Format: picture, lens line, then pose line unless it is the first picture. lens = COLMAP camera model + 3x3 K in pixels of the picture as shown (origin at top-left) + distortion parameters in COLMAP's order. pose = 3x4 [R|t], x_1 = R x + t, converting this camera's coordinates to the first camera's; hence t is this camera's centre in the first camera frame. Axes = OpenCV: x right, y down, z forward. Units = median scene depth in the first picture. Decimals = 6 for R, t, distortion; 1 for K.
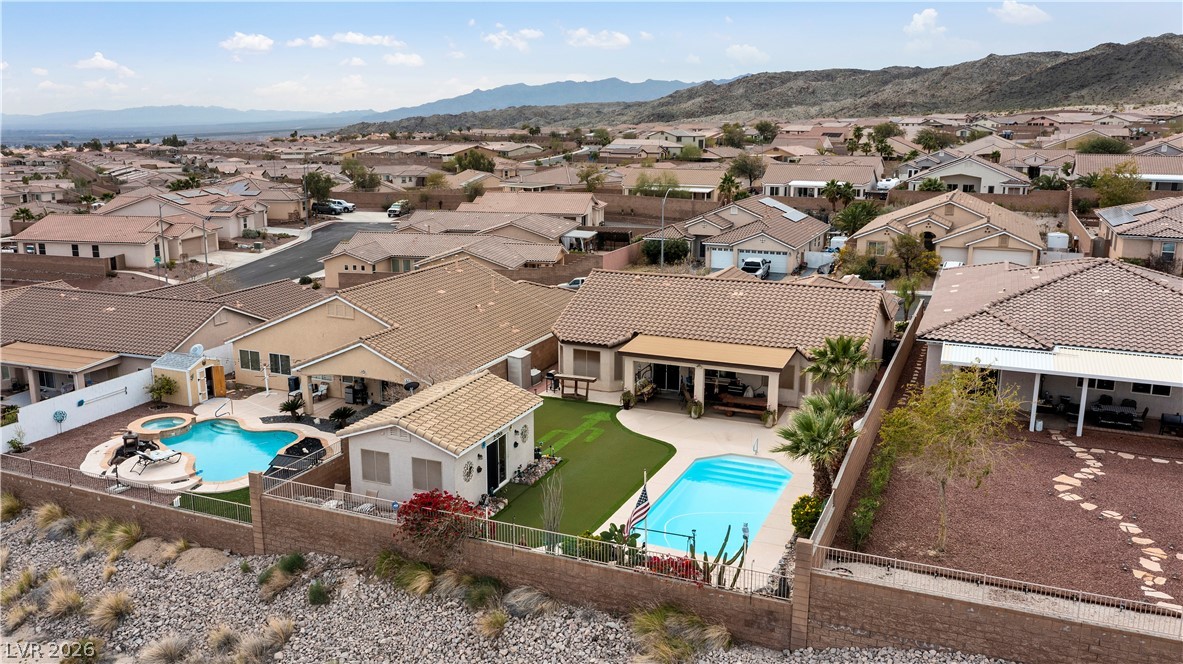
lens RADIAL K [[934.3, 0, 591.5], [0, 934.3, 332.0], [0, 0, 1]] dist [-0.019881, 0.008464]
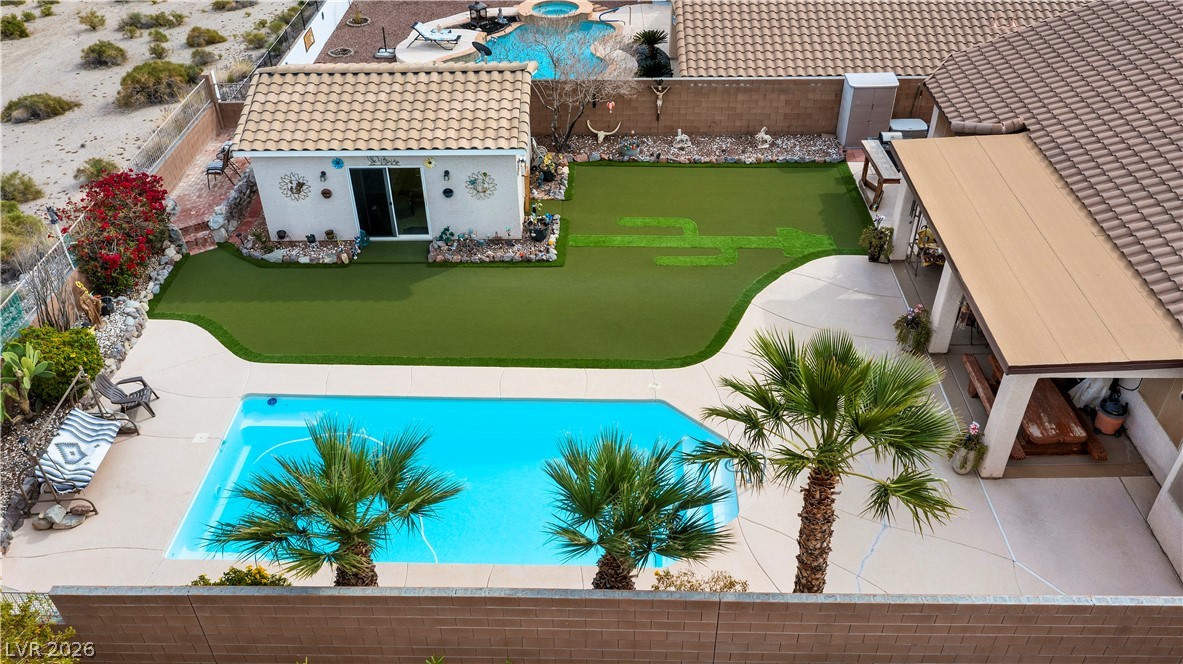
lens RADIAL K [[932.6, 0, 591.5], [0, 932.6, 332.0], [0, 0, 1]] dist [-0.016968, 0.005519]
pose [[0.376997, 0.556309, -0.740536, 0.367902], [-0.191785, 0.829088, 0.525196, -0.114924], [0.906141, -0.055973, 0.419255, 0.661422]]
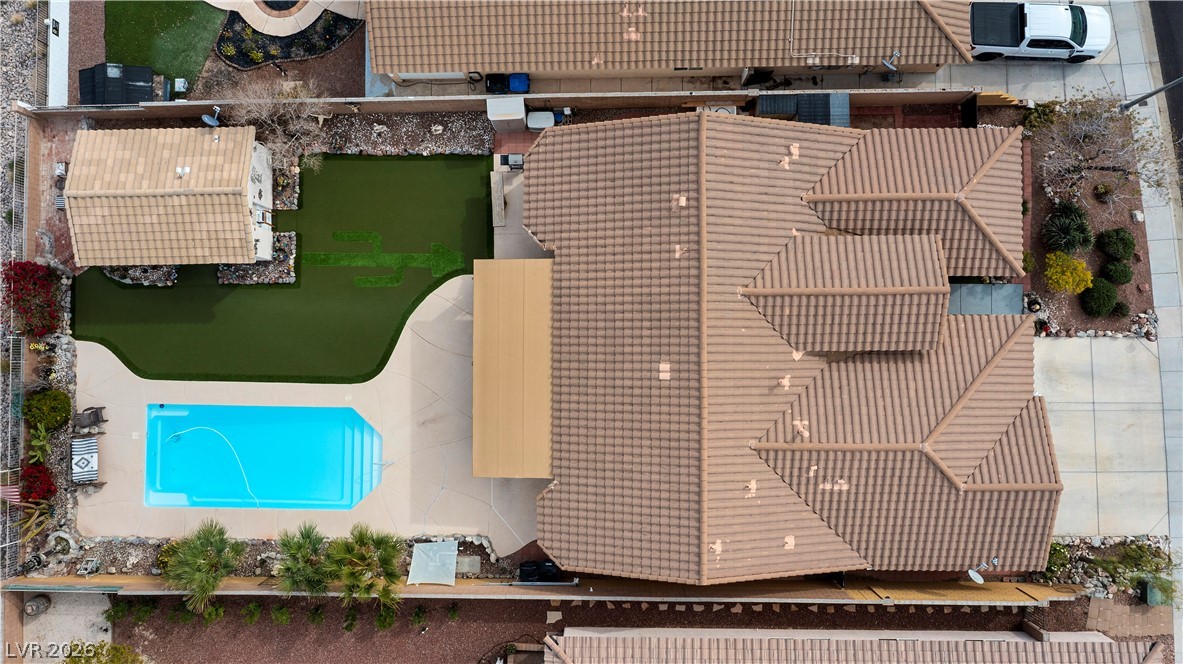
lens RADIAL K [[932.6, 0, 591.5], [0, 932.6, 332.0], [0, 0, 1]] dist [-0.016968, 0.005519]
pose [[0.392274, 0.919119, -0.036615, 0.147442], [-0.176197, 0.114149, 0.977714, -0.730225], [0.902815, -0.377080, 0.206724, 0.903643]]
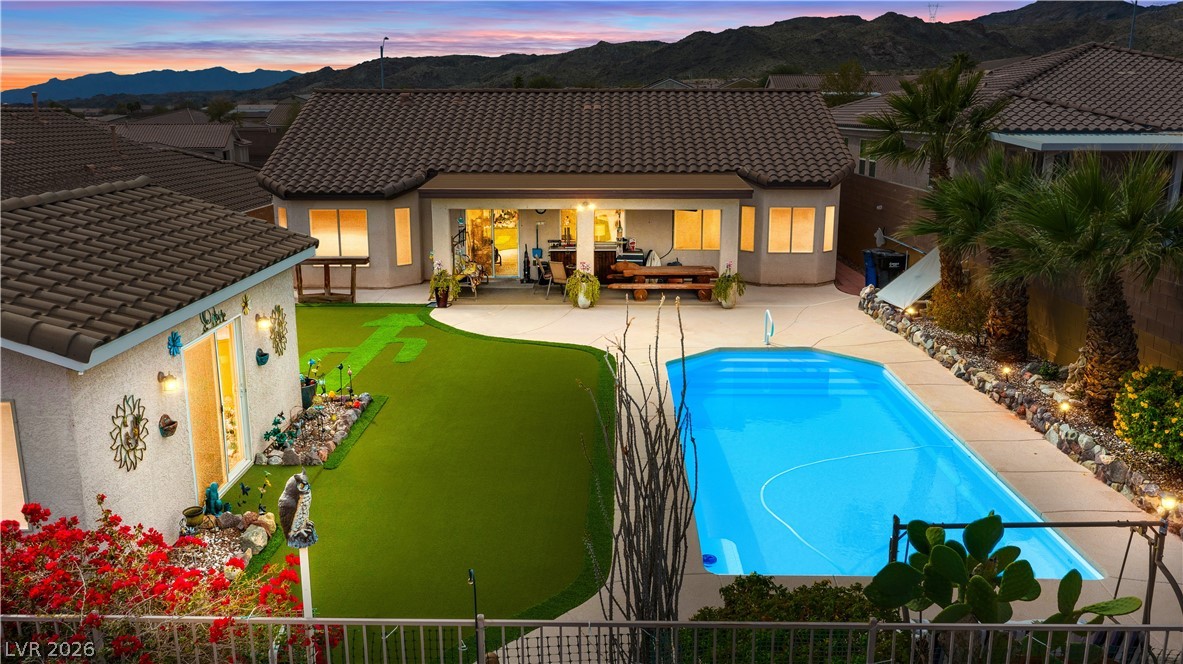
lens RADIAL K [[935.3, 0, 591.5], [0, 935.3, 332.0], [0, 0, 1]] dist [-0.016674, 0.006778]
pose [[0.924710, -0.090101, 0.369856, -0.076441], [0.087205, 0.995887, 0.024581, 0.091038], [-0.370550, 0.009523, 0.928764, 0.505282]]
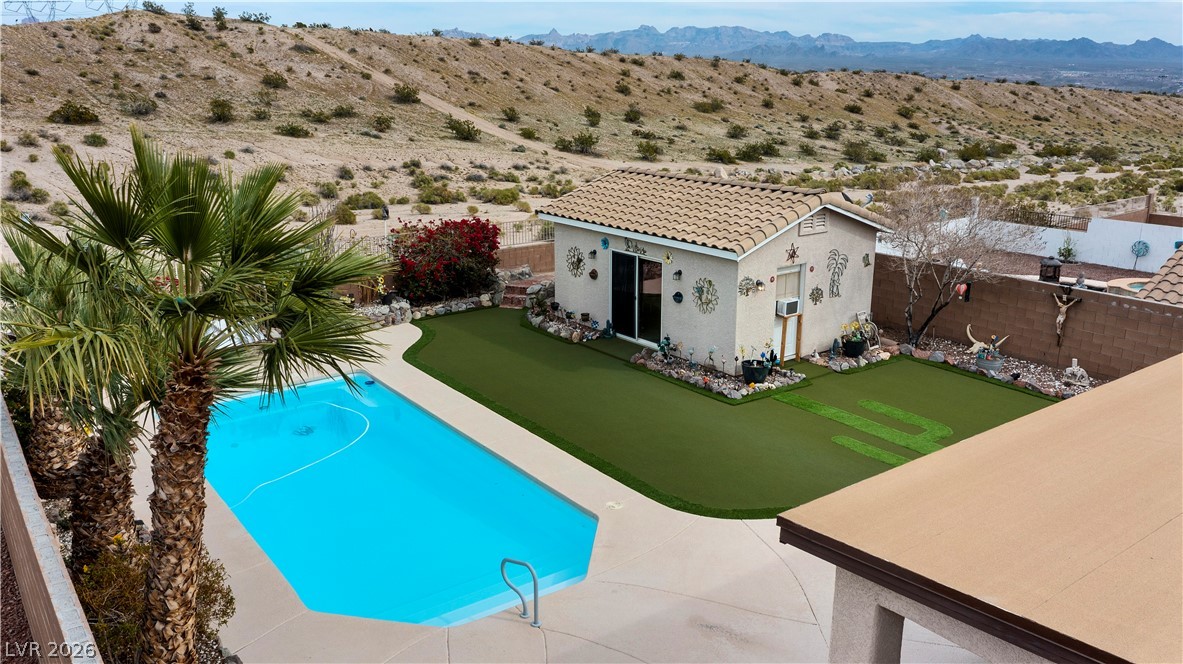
lens RADIAL K [[932.6, 0, 591.5], [0, 932.6, 332.0], [0, 0, 1]] dist [-0.016968, 0.005519]
pose [[-0.500220, 0.228106, -0.835313, 0.323306], [-0.191955, 0.911463, 0.363852, -0.039399], [0.844354, 0.342349, -0.412146, 0.954146]]
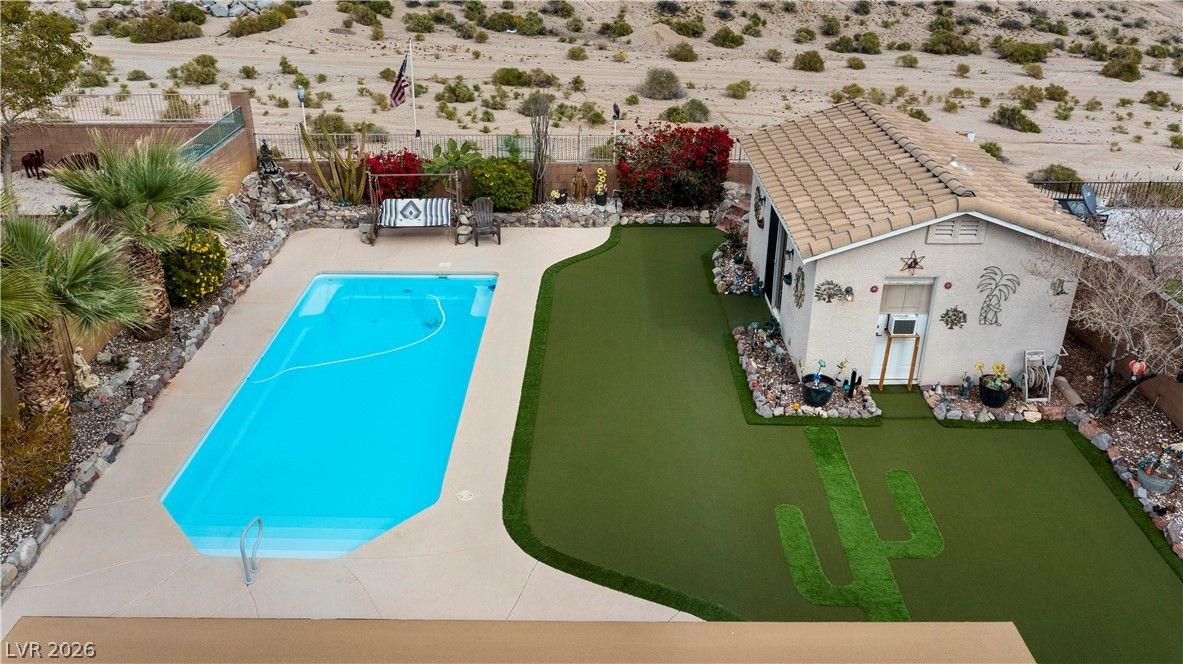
lens RADIAL K [[935.3, 0, 591.5], [0, 935.3, 332.0], [0, 0, 1]] dist [-0.016674, 0.006778]
pose [[-0.921111, 0.173277, -0.348610, 0.145243], [-0.089091, 0.777891, 0.622051, -0.115737], [0.378968, 0.604037, -0.701087, 1.052375]]
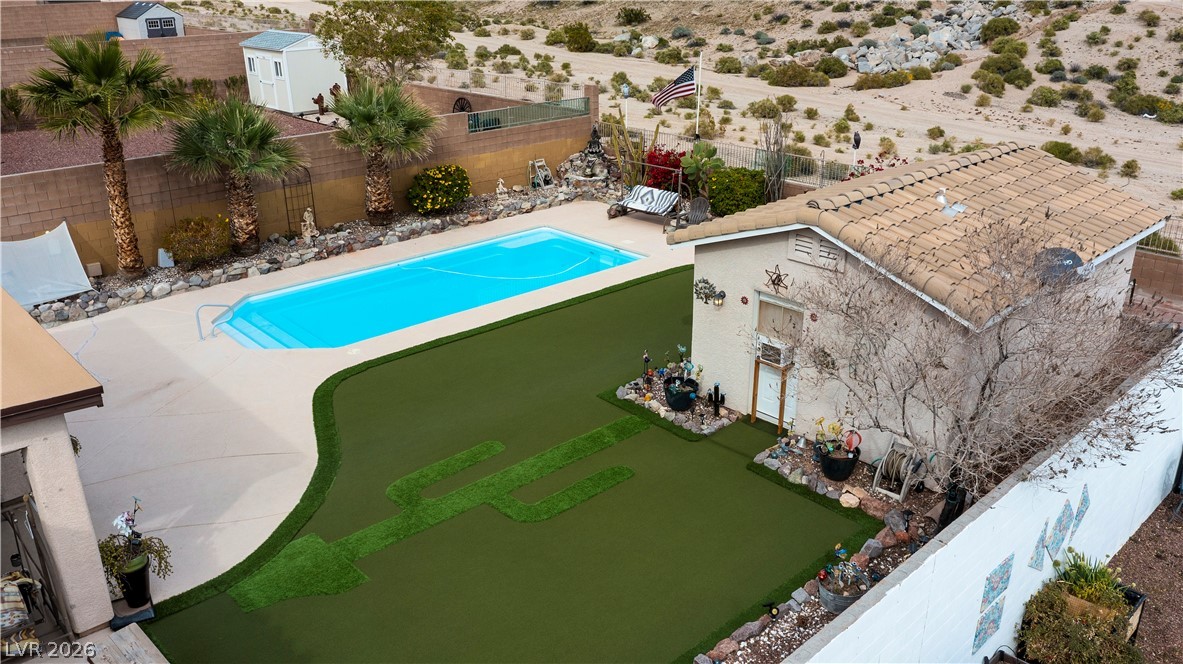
lens RADIAL K [[935.3, 0, 591.5], [0, 935.3, 332.0], [0, 0, 1]] dist [-0.016674, 0.006778]
pose [[-0.912389, -0.146890, 0.382060, -0.145829], [0.096837, 0.829435, 0.550145, -0.090930], [-0.397705, 0.538944, -0.742543, 1.098057]]
